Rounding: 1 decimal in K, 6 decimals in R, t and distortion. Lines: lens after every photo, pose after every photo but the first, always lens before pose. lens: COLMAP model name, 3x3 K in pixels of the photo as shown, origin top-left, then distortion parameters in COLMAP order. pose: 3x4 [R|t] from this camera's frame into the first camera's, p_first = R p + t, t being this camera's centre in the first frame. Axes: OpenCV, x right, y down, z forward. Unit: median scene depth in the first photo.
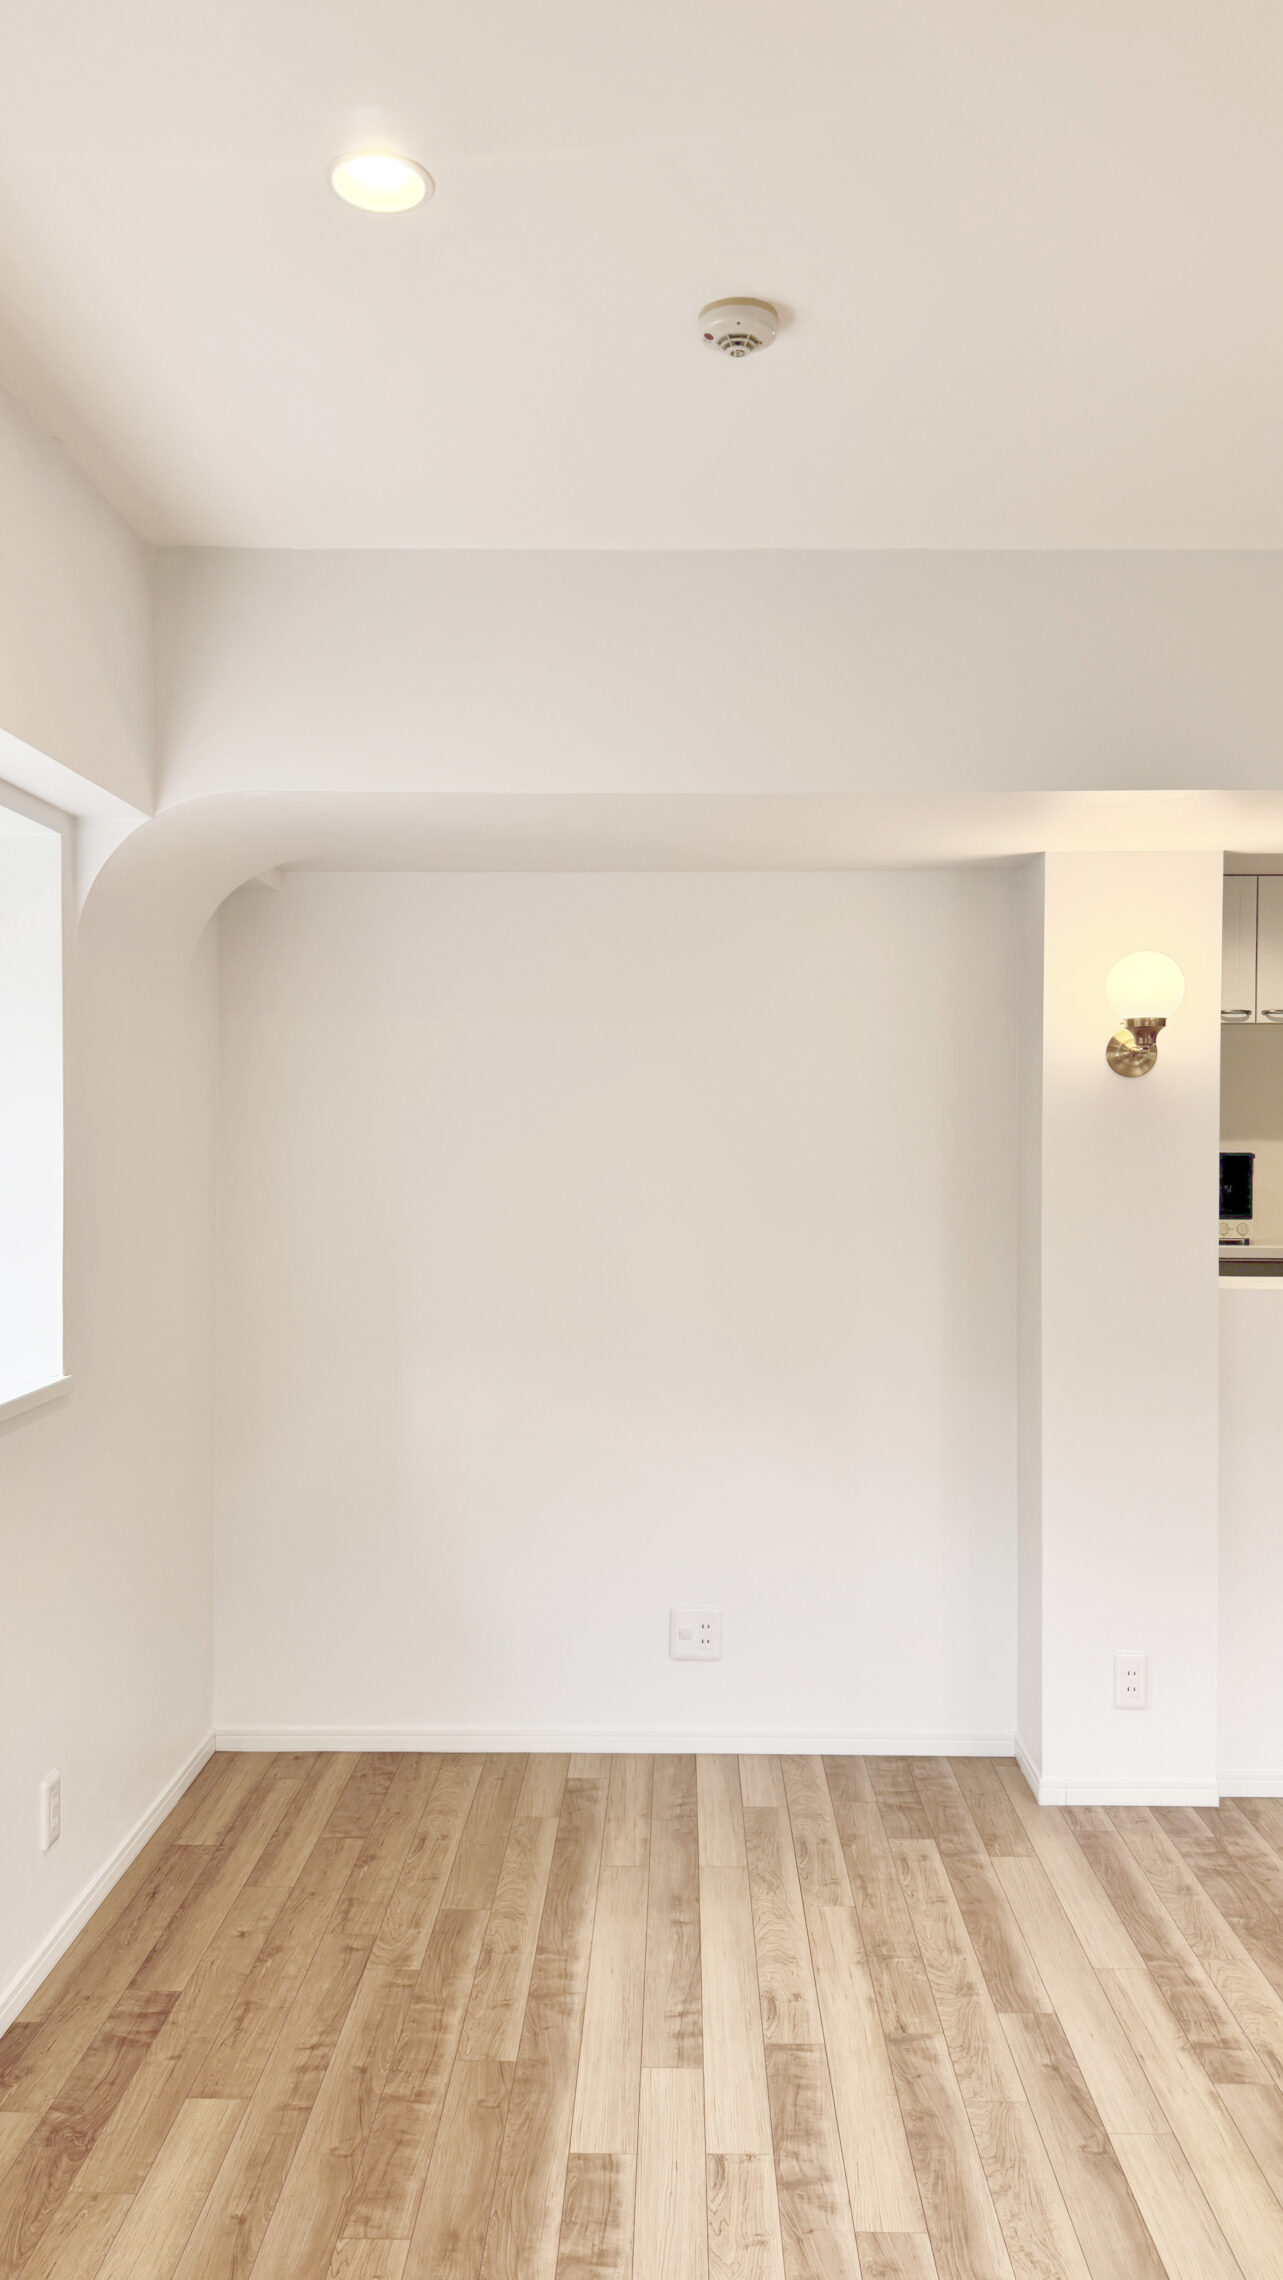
lens RADIAL K [[1673.1, 0, 641.6], [0, 1673.1, 1137.8], [0, 0, 1]] dist [0.038970, -0.037002]
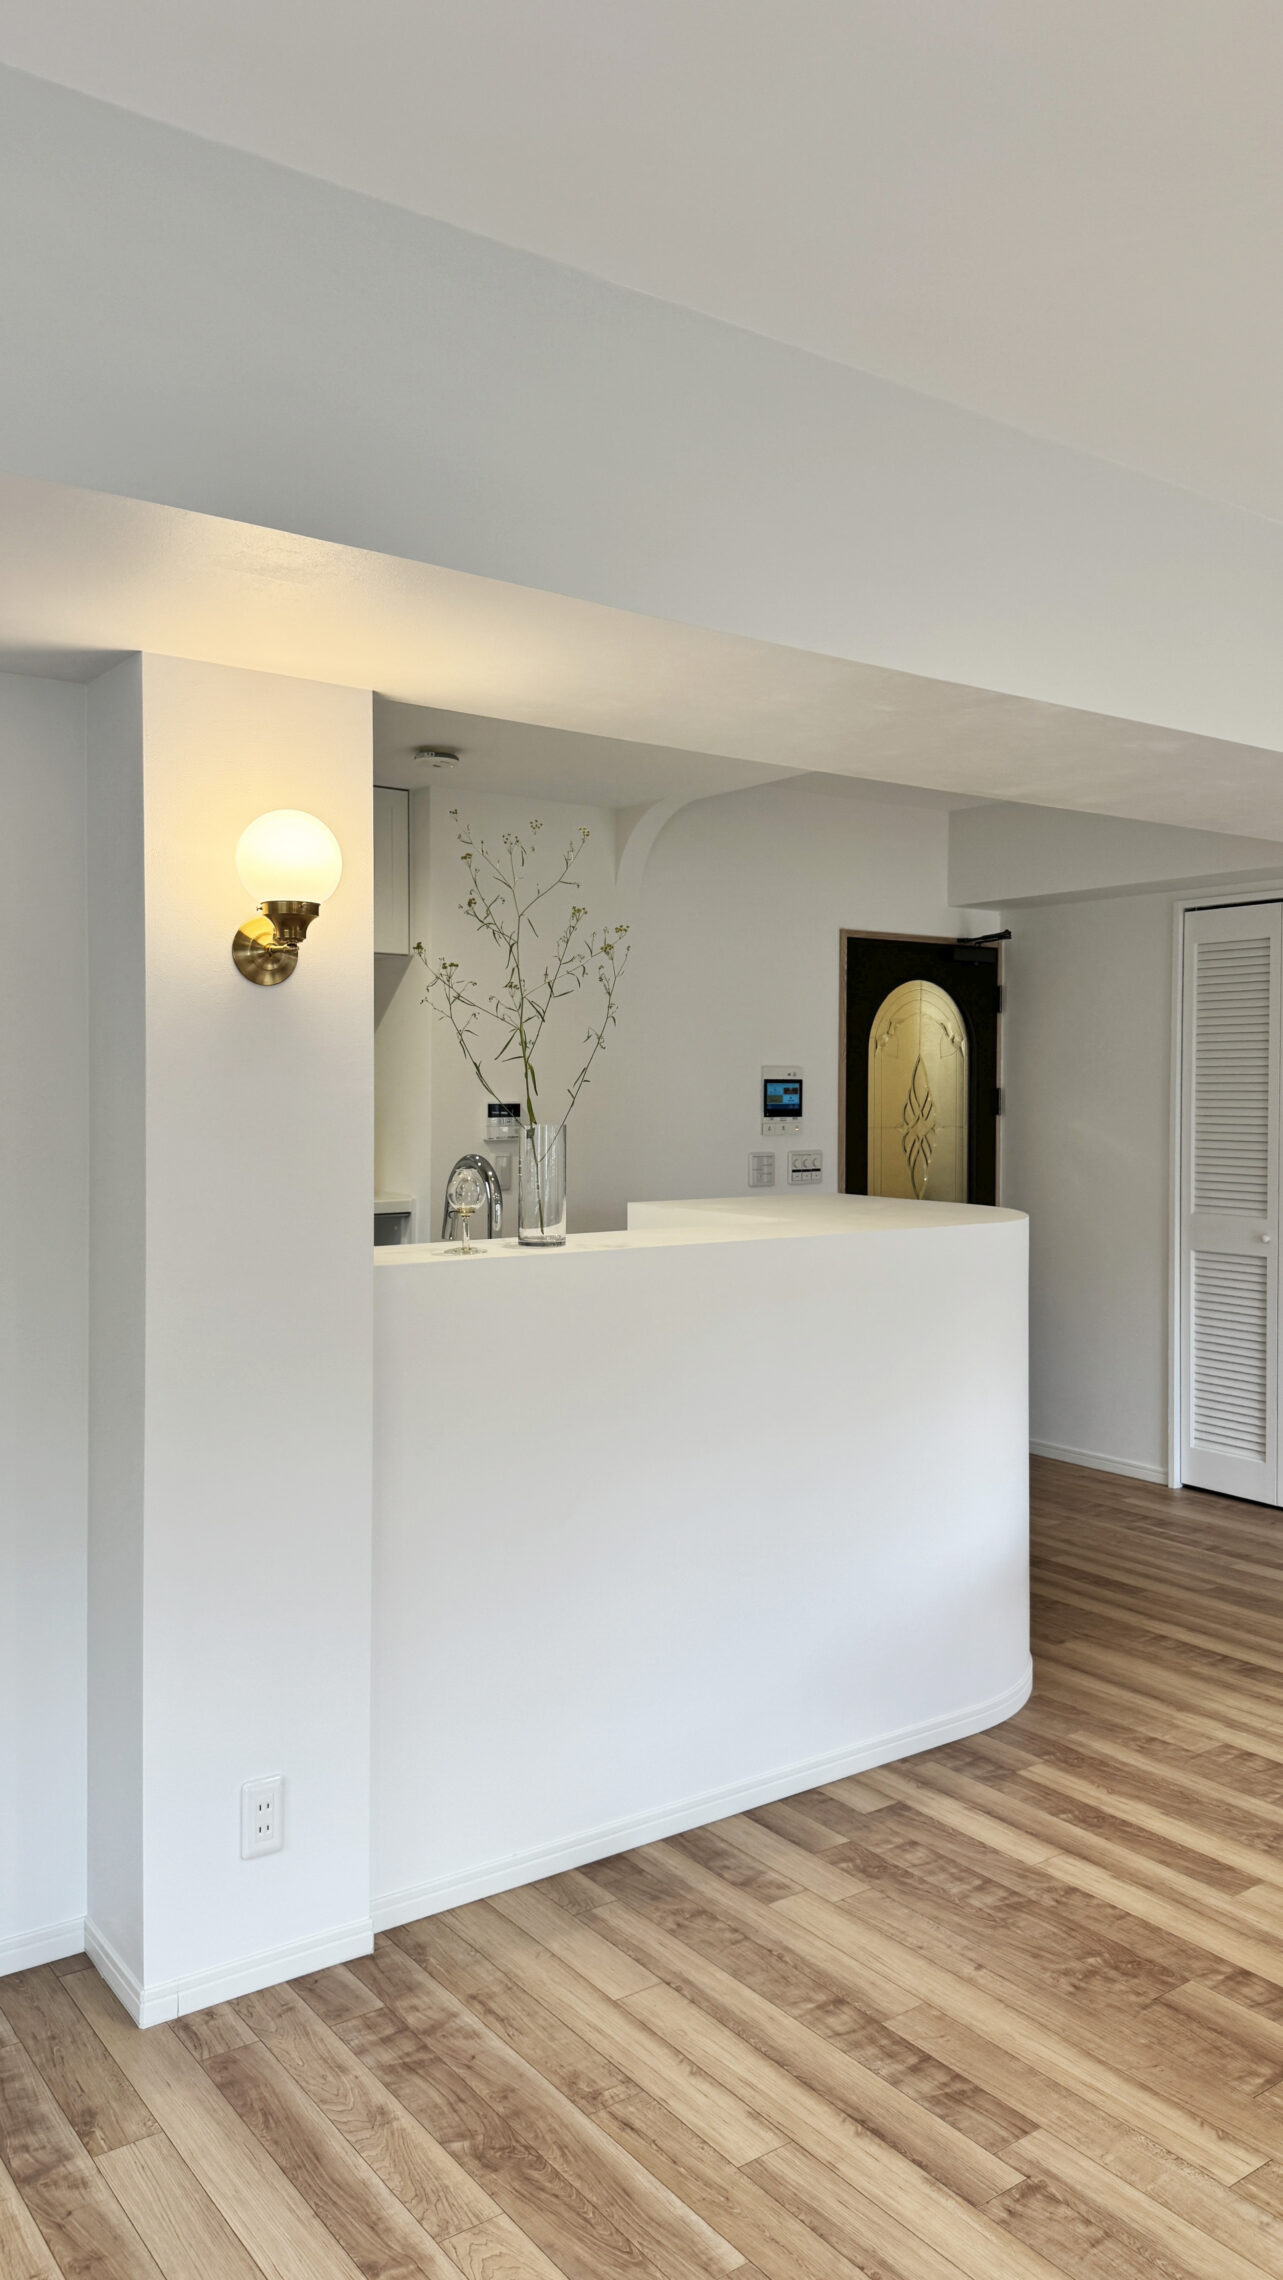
lens RADIAL K [[1673.1, 0, 641.1], [0, 1673.1, 1129.6], [0, 0, 1]] dist [0.038970, -0.037002]
pose [[0.803559, -0.017724, 0.594961, -0.006921], [0.009968, 0.999817, 0.016321, 0.015251], [-0.595142, -0.007185, 0.803589, 0.333636]]
